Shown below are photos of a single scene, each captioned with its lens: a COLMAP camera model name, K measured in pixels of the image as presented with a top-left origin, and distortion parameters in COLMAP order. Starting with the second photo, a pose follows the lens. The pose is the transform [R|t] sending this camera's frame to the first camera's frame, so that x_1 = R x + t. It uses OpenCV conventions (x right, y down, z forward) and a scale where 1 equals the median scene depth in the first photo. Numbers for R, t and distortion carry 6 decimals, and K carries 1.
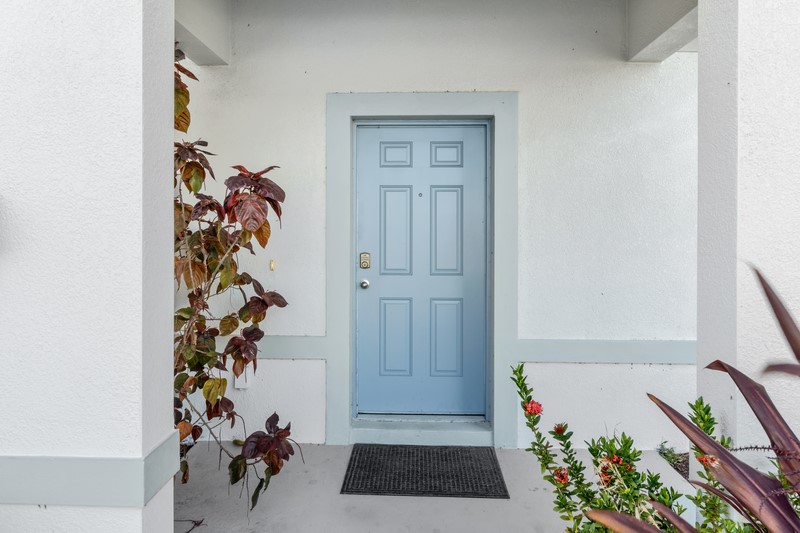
lens RADIAL K [[500.1, 0, 396.0], [0, 500.1, 226.8], [0, 0, 1]] dist [-0.000076, -0.001190]
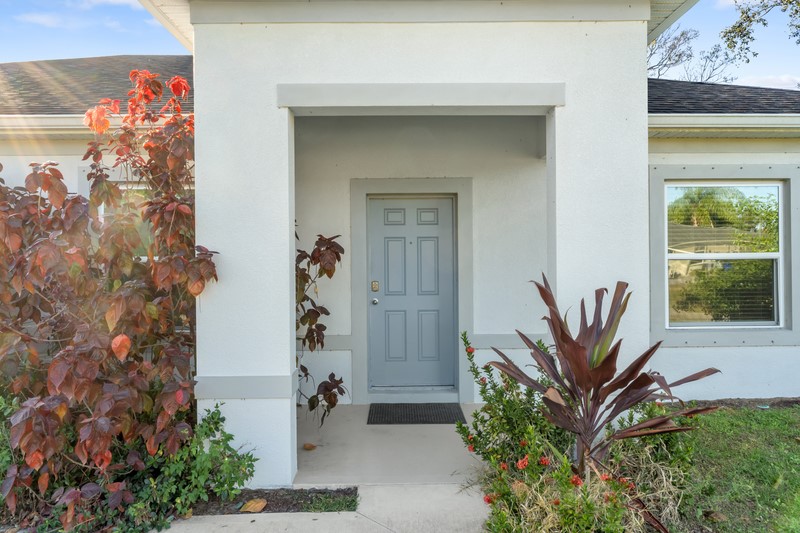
lens RADIAL K [[500.1, 0, 400.7], [0, 500.1, 265.9], [0, 0, 1]] dist [-0.000076, -0.001190]
pose [[0.998582, -0.011726, 0.051934, -0.066385], [0.010980, 0.999833, 0.014626, -0.017878], [-0.052097, -0.014035, 0.998543, -0.563056]]
